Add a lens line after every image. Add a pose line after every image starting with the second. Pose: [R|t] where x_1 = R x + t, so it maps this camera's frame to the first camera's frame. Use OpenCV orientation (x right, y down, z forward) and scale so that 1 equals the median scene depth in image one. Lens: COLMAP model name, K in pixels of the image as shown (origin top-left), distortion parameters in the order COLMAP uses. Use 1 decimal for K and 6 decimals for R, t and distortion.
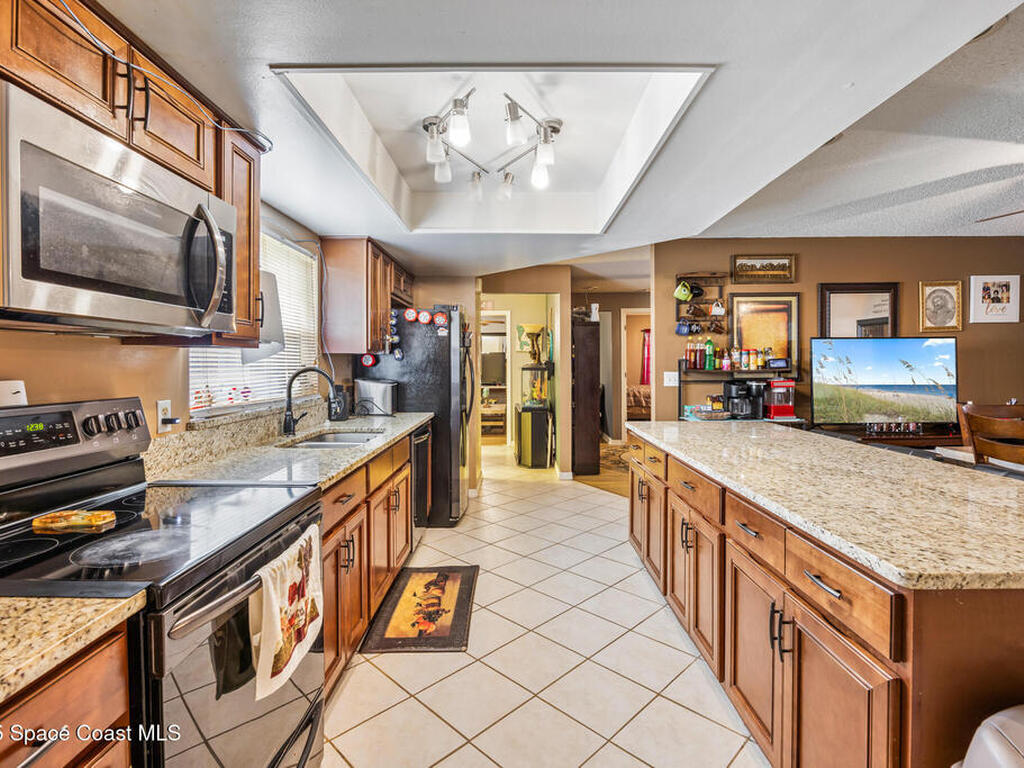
lens RADIAL K [[512.5, 0, 516.4], [0, 512.5, 406.4], [0, 0, 1]] dist [-0.014024, 0.000324]
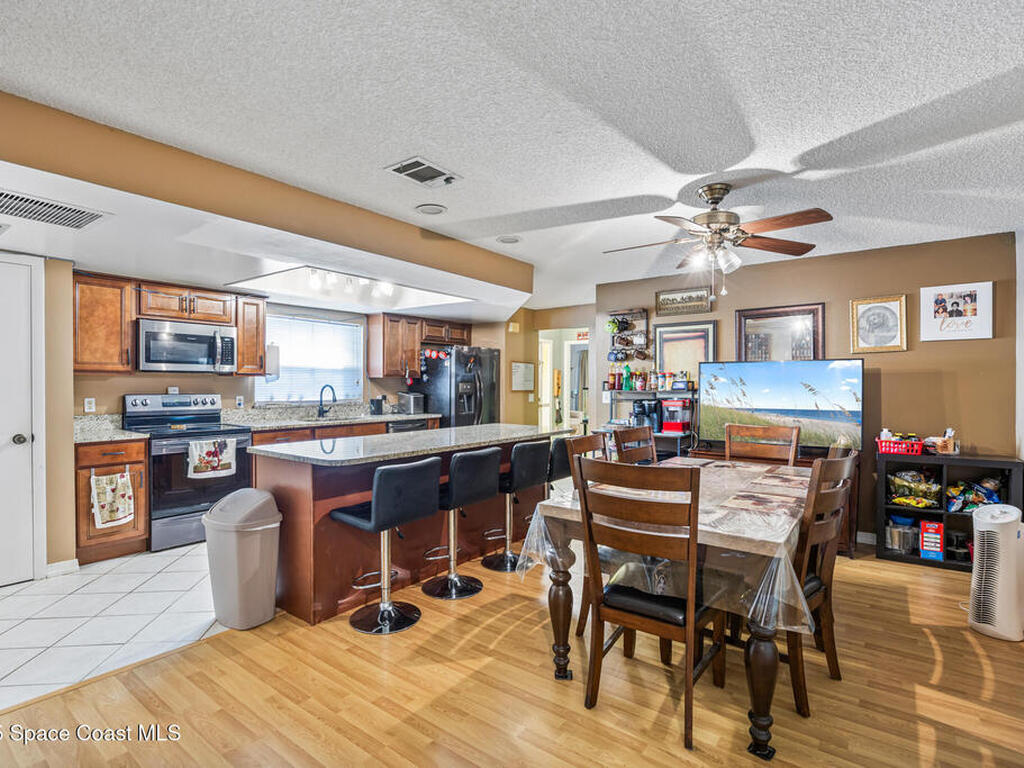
lens RADIAL K [[512.5, 0, 506.3], [0, 512.5, 383.7], [0, 0, 1]] dist [-0.014024, 0.000324]
pose [[0.788863, 0.011468, -0.614462, 0.873516], [-0.058666, 0.996665, -0.056715, -0.003089], [0.611763, 0.080788, 0.786905, -0.106048]]
